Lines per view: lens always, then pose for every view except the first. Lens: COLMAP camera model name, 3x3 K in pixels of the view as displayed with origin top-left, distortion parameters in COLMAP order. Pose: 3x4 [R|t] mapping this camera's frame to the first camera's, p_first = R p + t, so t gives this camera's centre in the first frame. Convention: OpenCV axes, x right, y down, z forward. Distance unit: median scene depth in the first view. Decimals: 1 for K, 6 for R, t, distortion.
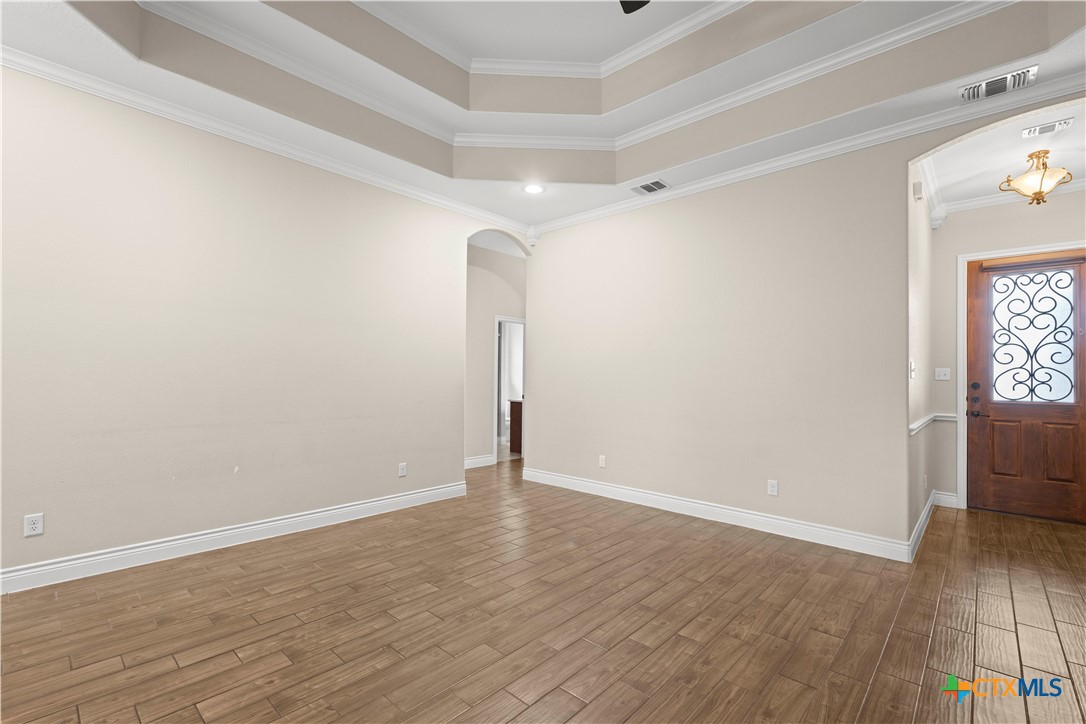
lens RADIAL K [[476.8, 0, 548.4], [0, 476.8, 367.1], [0, 0, 1]] dist [-0.001224, -0.000578]
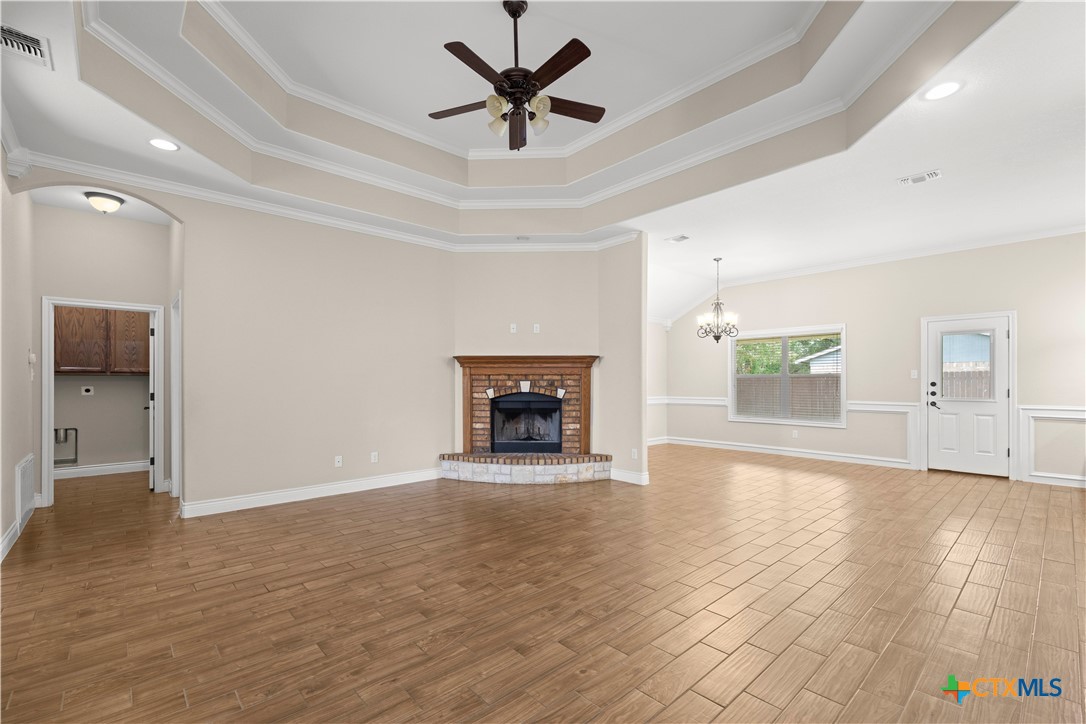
lens RADIAL K [[476.8, 0, 550.1], [0, 476.8, 375.1], [0, 0, 1]] dist [-0.001224, -0.000578]
pose [[-0.996619, -0.003810, 0.082070, -0.087130], [-0.006700, 0.999366, -0.034975, 0.025955], [-0.081884, -0.035406, -0.996013, 1.293189]]
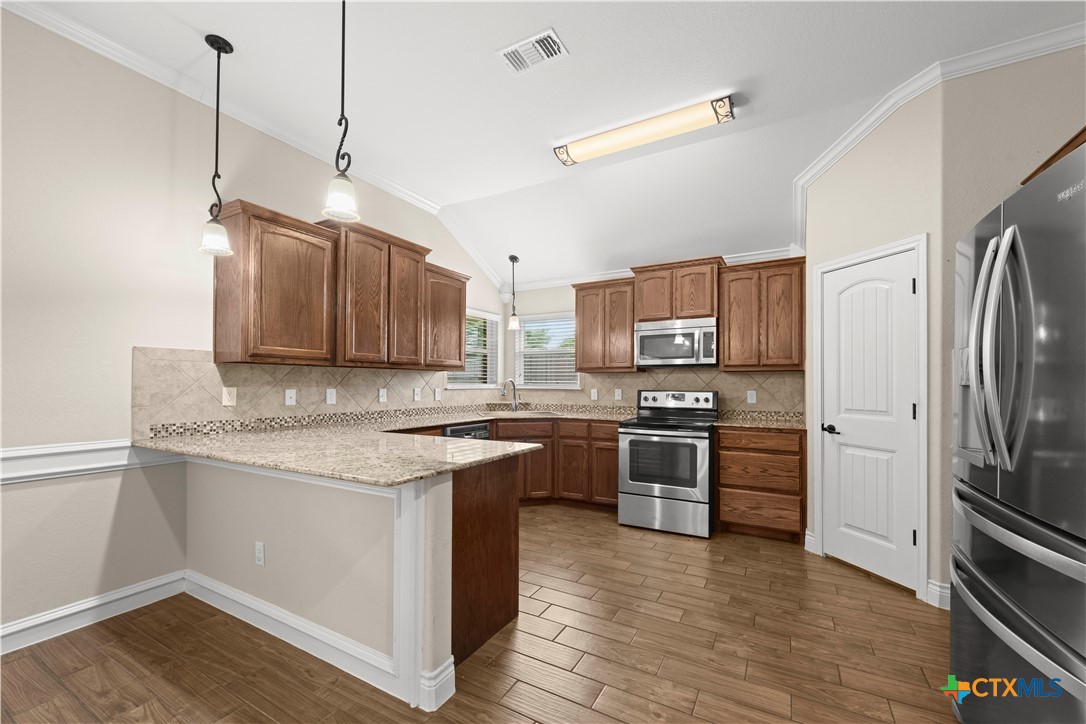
lens RADIAL K [[434.6, 0, 553.2], [0, 434.6, 379.3], [0, 0, 1]] dist [-0.002095, -0.000582]
pose [[0.237089, -0.014399, -0.971381, -0.829241], [0.019424, 0.999761, -0.010079, -0.005040], [0.971294, -0.016479, 0.237312, 0.217588]]
